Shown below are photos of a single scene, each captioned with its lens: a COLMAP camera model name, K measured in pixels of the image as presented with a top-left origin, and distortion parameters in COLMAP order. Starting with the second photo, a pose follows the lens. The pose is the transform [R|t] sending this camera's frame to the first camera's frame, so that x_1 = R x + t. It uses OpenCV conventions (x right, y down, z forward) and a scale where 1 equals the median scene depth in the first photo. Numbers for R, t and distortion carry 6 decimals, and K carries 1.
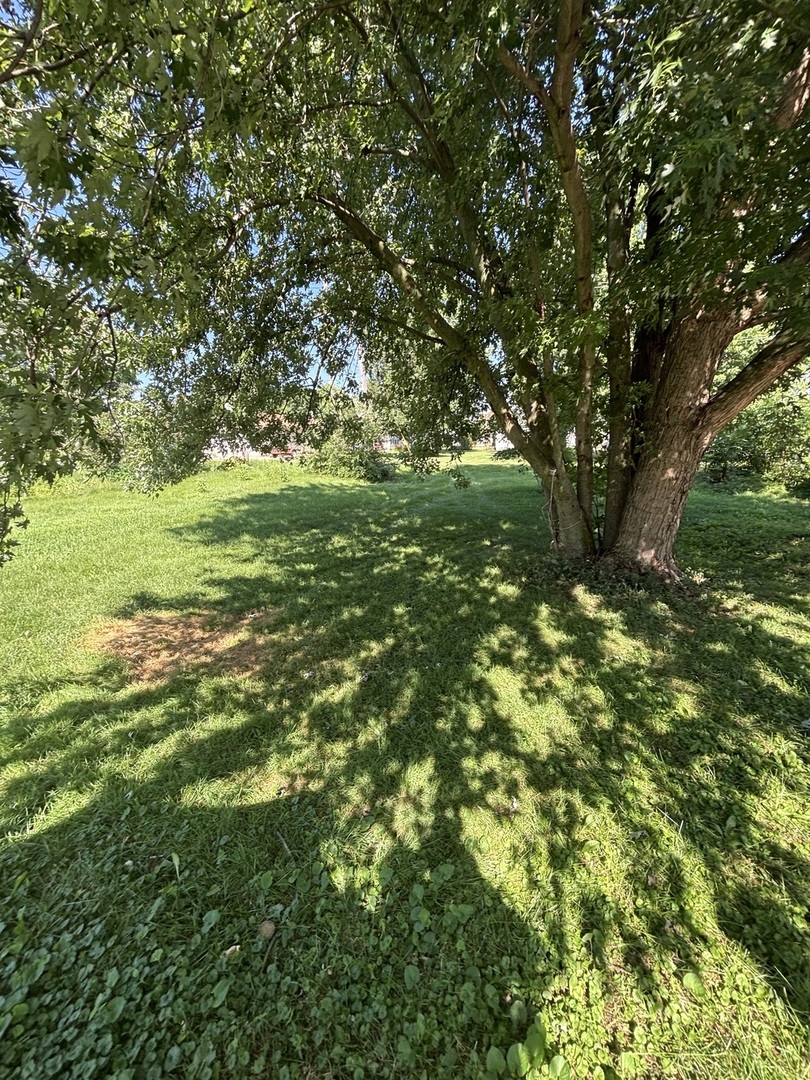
lens RADIAL K [[434.7, 0, 406.6], [0, 434.7, 539.9], [0, 0, 1]] dist [0.002669, -0.000181]
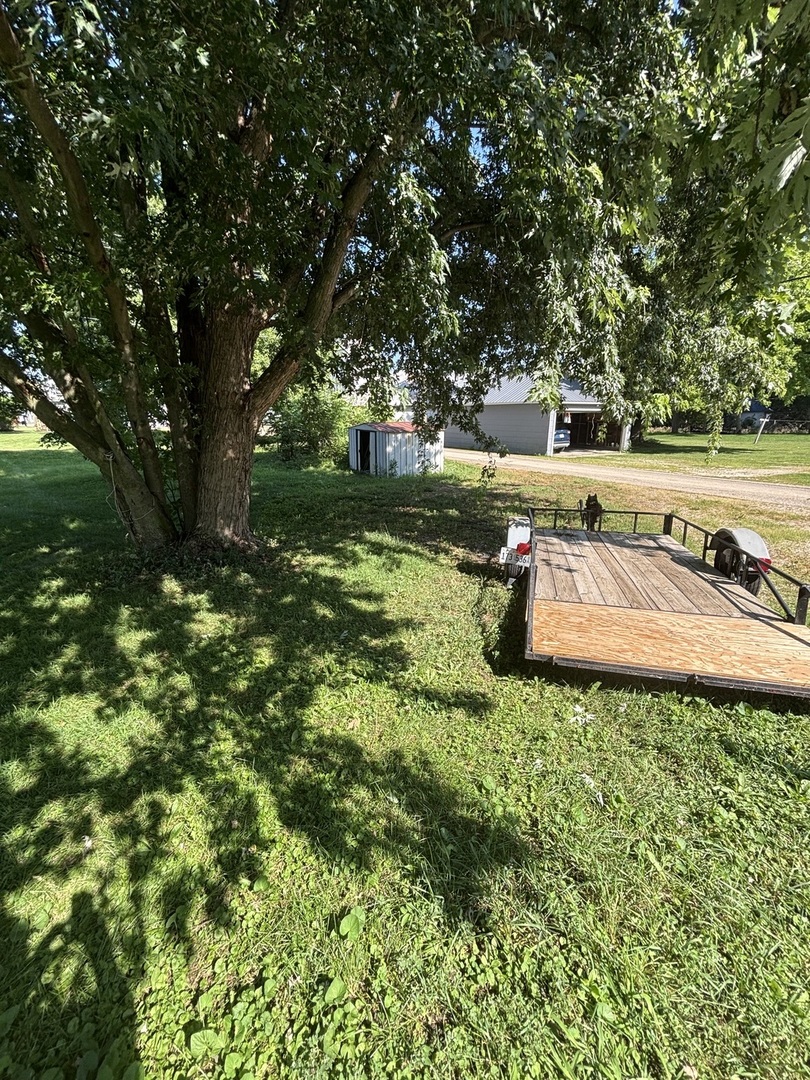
lens RADIAL K [[434.7, 0, 406.1], [0, 434.7, 540.5], [0, 0, 1]] dist [0.002669, -0.000181]
pose [[0.655250, -0.182194, 0.733111, 0.091403], [0.152154, 0.982421, 0.108158, 0.010182], [-0.739930, 0.040675, 0.671453, -0.053468]]
